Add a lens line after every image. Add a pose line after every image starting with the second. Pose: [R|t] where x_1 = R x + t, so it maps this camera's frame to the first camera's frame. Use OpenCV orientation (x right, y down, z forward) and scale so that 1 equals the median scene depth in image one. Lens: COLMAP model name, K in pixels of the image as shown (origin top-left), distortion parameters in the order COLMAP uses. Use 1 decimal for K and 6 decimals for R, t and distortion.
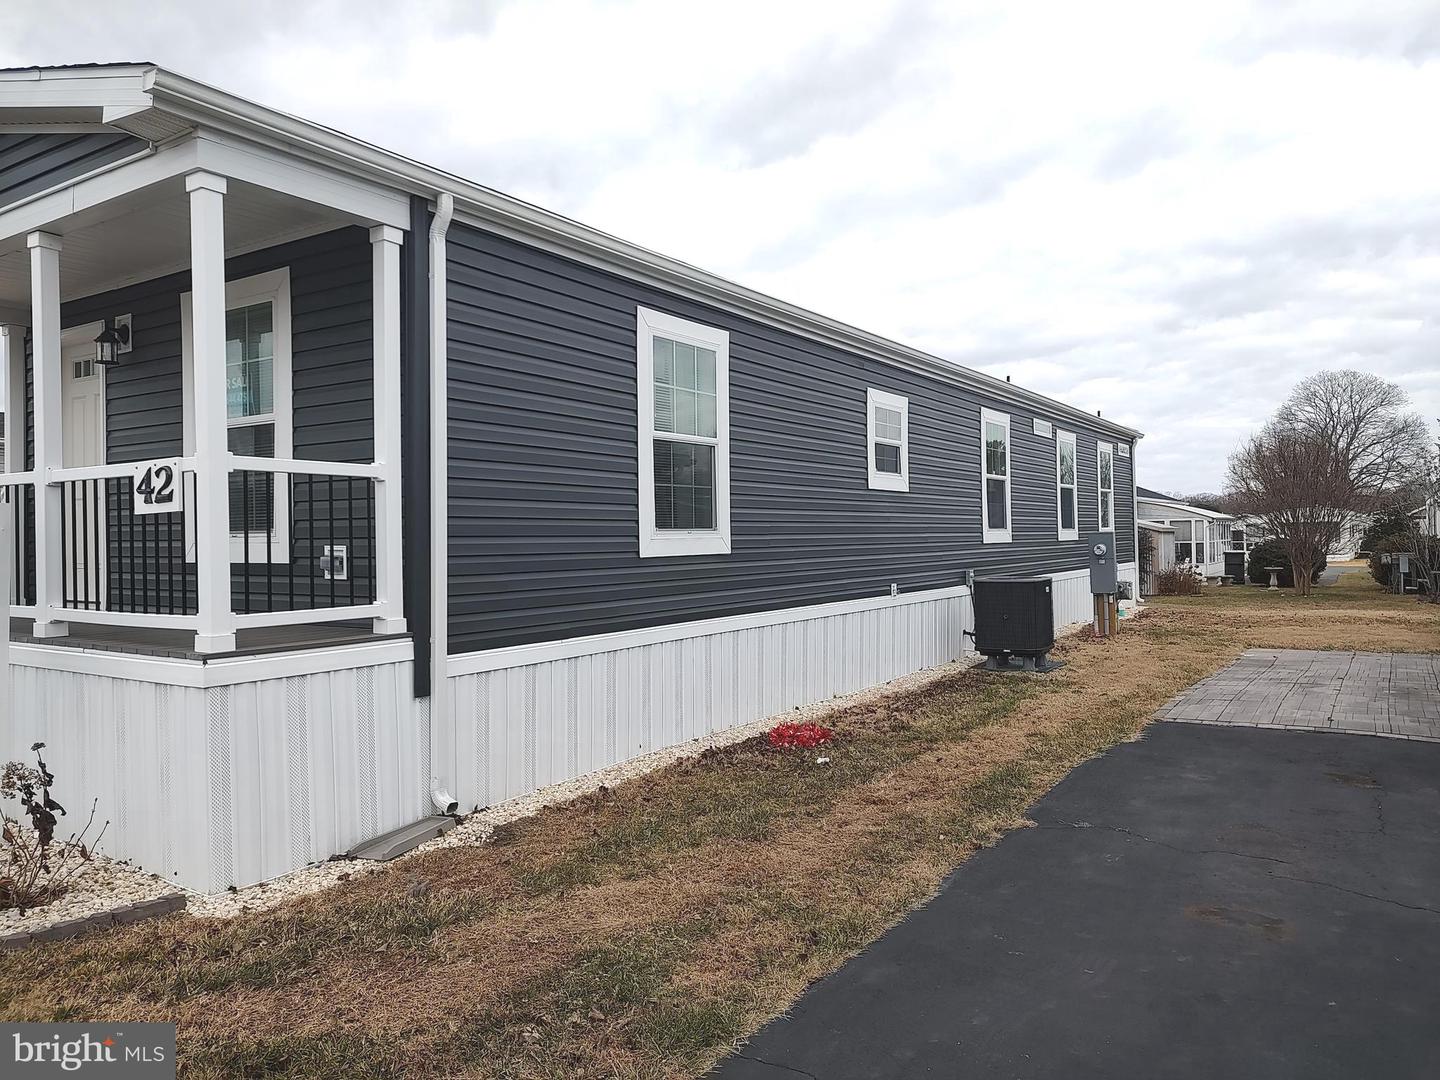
lens RADIAL K [[1031.8, 0, 720.2], [0, 1031.8, 540.6], [0, 0, 1]] dist [0.028148, -0.028052]
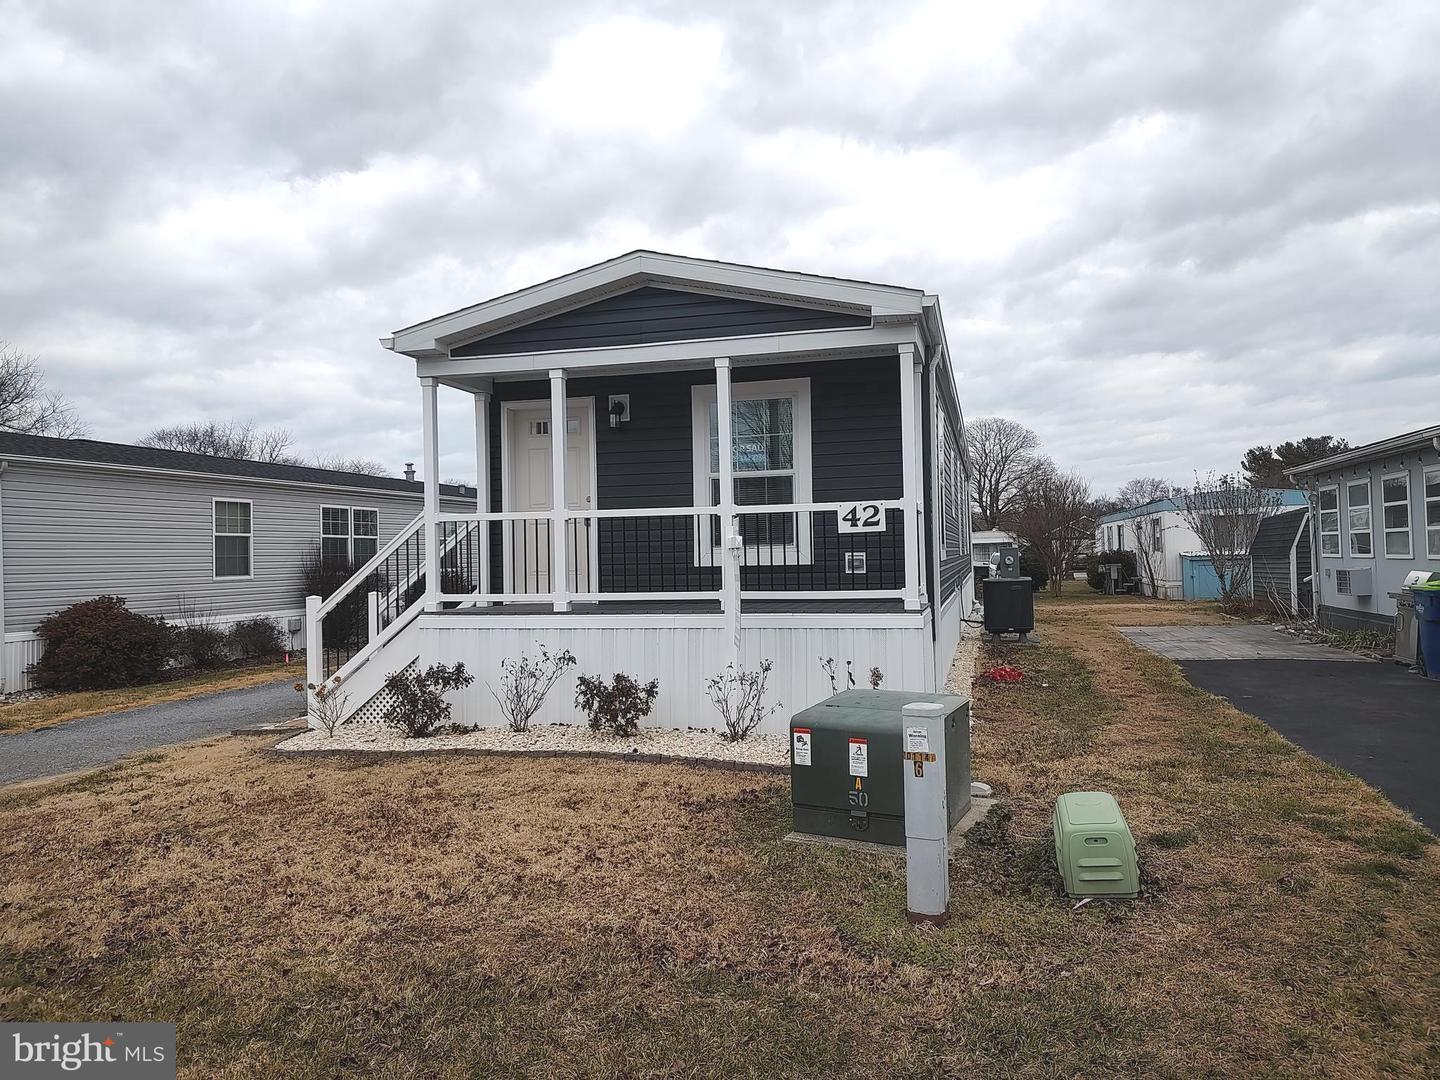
lens RADIAL K [[1031.8, 0, 720.0], [0, 1031.8, 539.8], [0, 0, 1]] dist [0.028148, -0.028052]
pose [[0.948203, -0.004427, 0.317634, -1.082979], [0.012320, 0.999663, -0.022844, 0.018774], [-0.317425, 0.025574, 0.947938, -0.463570]]
